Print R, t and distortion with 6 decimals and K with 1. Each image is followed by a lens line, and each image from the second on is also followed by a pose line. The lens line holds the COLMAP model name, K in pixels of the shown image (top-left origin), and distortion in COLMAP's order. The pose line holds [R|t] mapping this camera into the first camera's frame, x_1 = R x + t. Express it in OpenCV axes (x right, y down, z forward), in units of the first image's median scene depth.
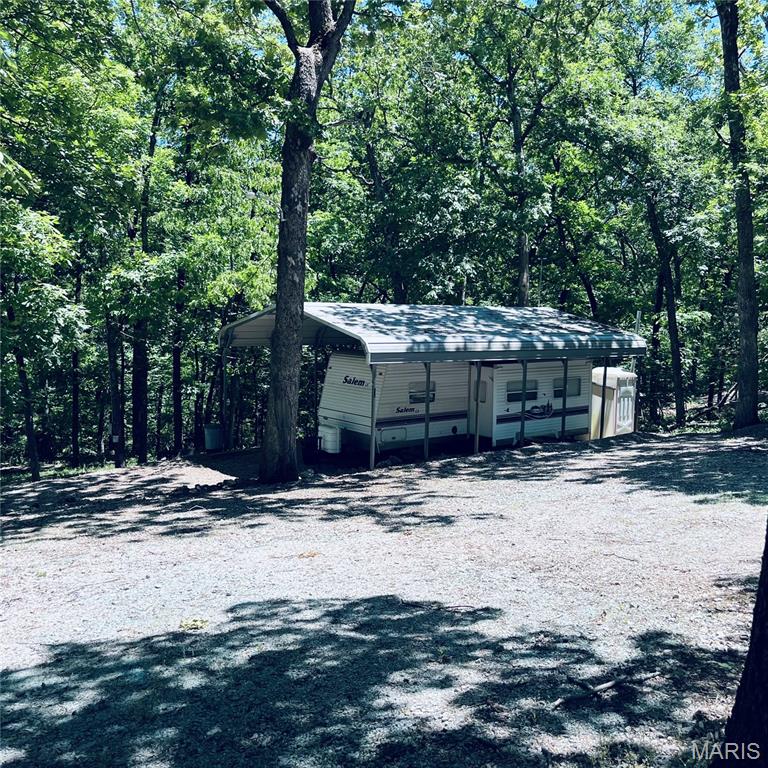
lens RADIAL K [[779.4, 0, 385.8], [0, 779.4, 384.8], [0, 0, 1]] dist [0.027732, 0.000000]
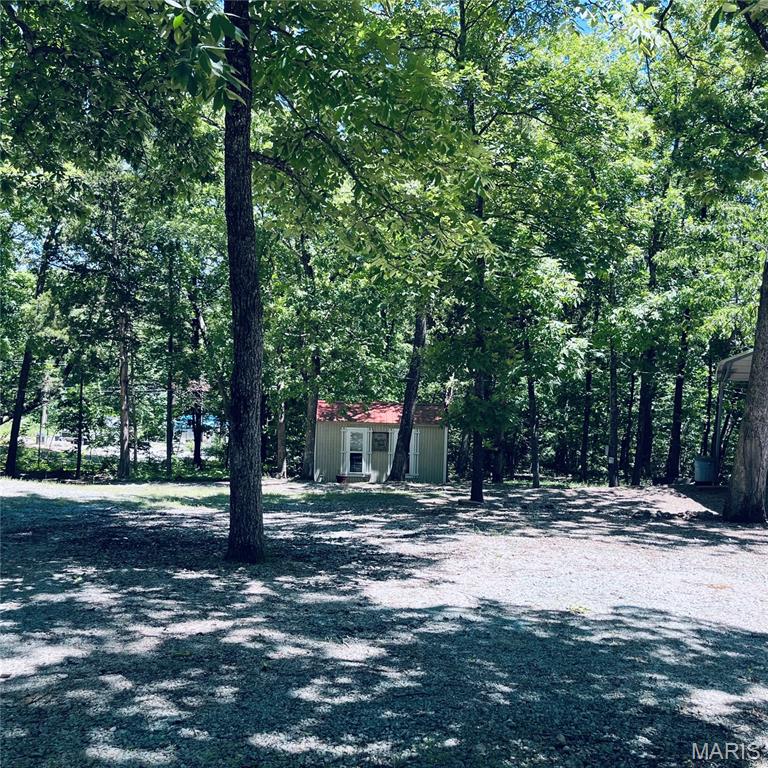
lens RADIAL K [[779.4, 0, 383.2], [0, 779.4, 383.5], [0, 0, 1]] dist [0.027732, 0.000000]
pose [[0.790529, 0.053985, -0.610041, 0.082301], [-0.072687, 0.997337, -0.005934, -0.010376], [0.608096, 0.049033, 0.792348, -0.073486]]
